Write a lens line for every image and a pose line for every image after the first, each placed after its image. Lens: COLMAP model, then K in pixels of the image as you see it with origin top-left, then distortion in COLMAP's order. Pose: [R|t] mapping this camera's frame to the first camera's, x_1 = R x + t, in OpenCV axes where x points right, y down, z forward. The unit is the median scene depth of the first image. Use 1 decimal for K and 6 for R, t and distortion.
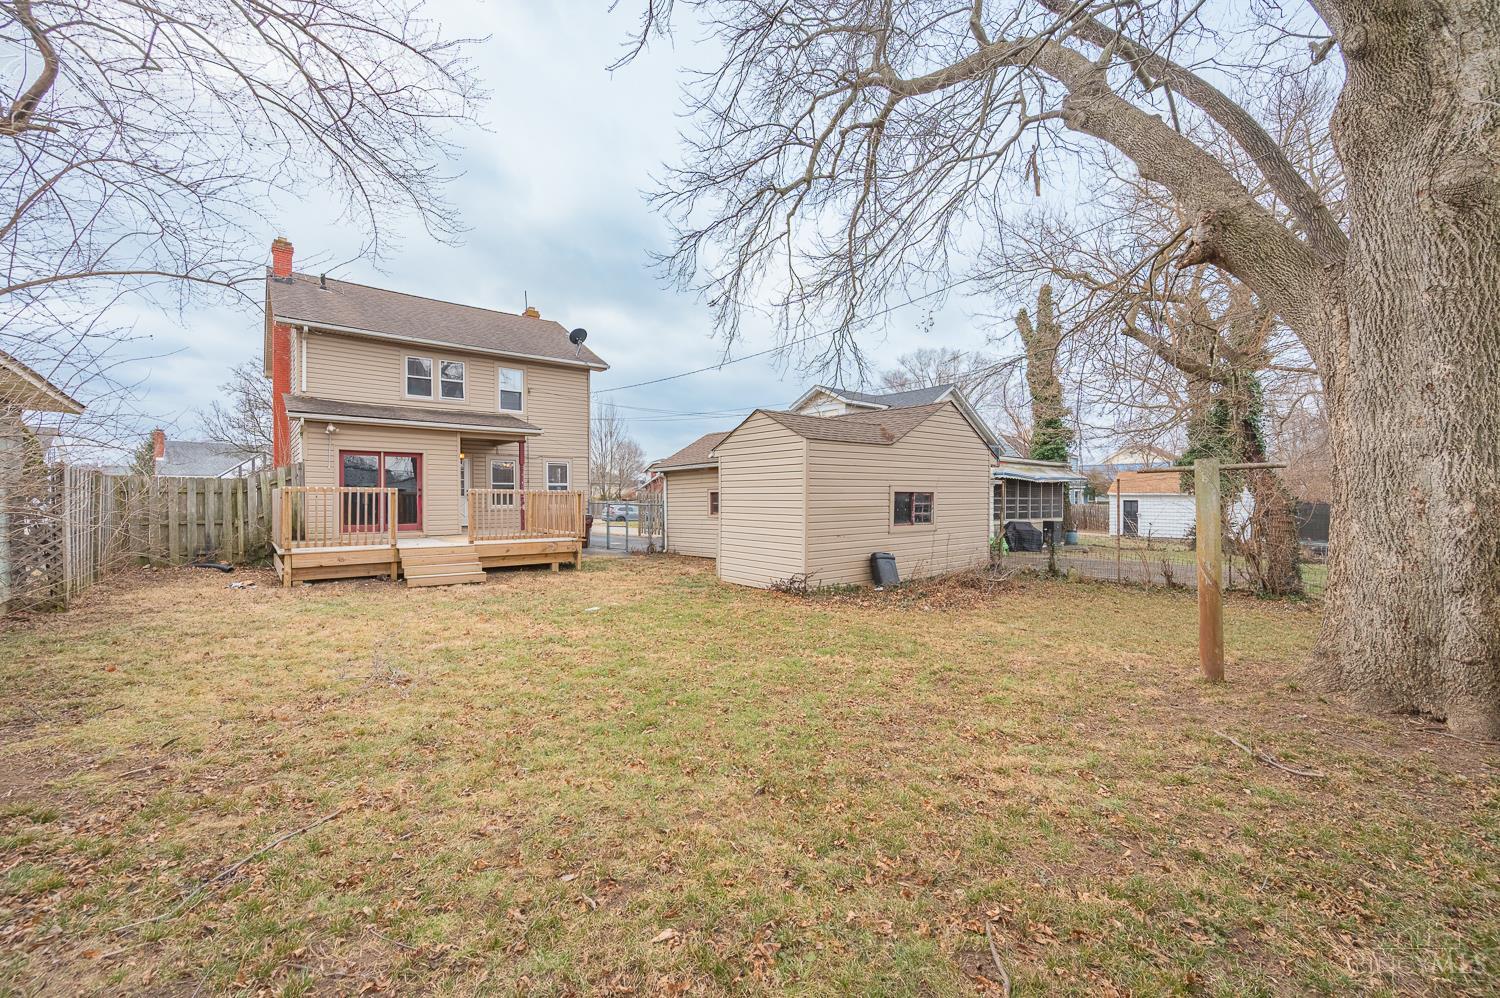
lens RADIAL K [[574.9, 0, 750.0], [0, 574.9, 499.0], [0, 0, 1]] dist [0.000168, 0.000010]
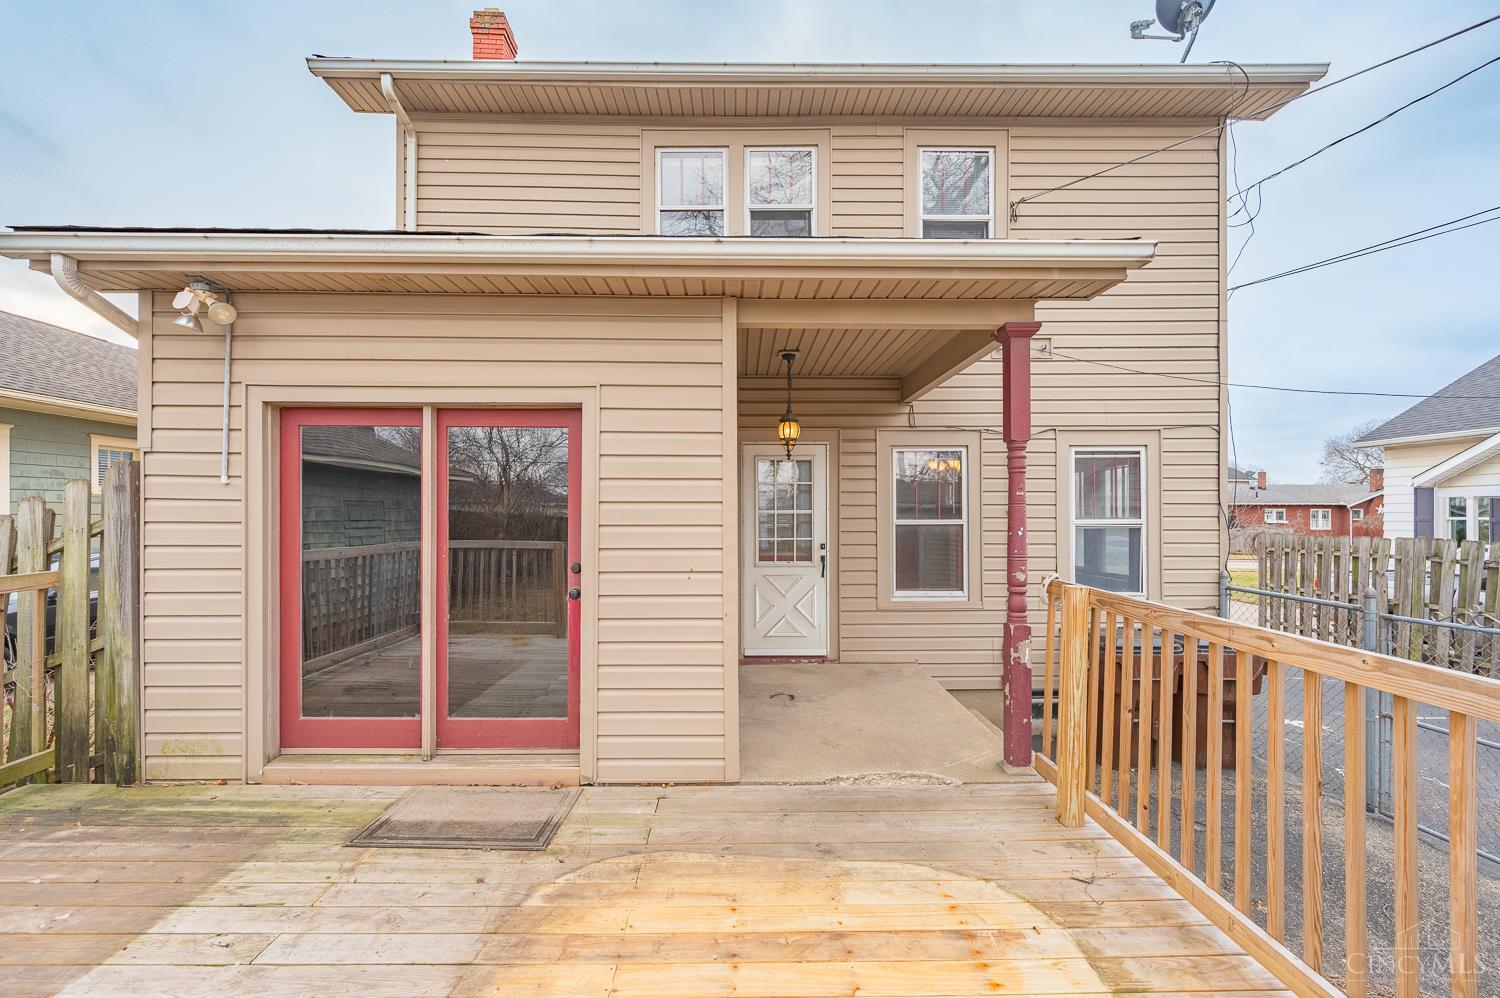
lens RADIAL K [[614.2, 0, 733.7], [0, 614.2, 518.6], [0, 0, 1]] dist [-0.002031, -0.000171]
pose [[0.756298, 0.008931, -0.654166, -0.406886], [-0.004557, 0.999954, 0.008383, -0.041567], [0.654211, -0.003359, 0.756304, 0.944444]]
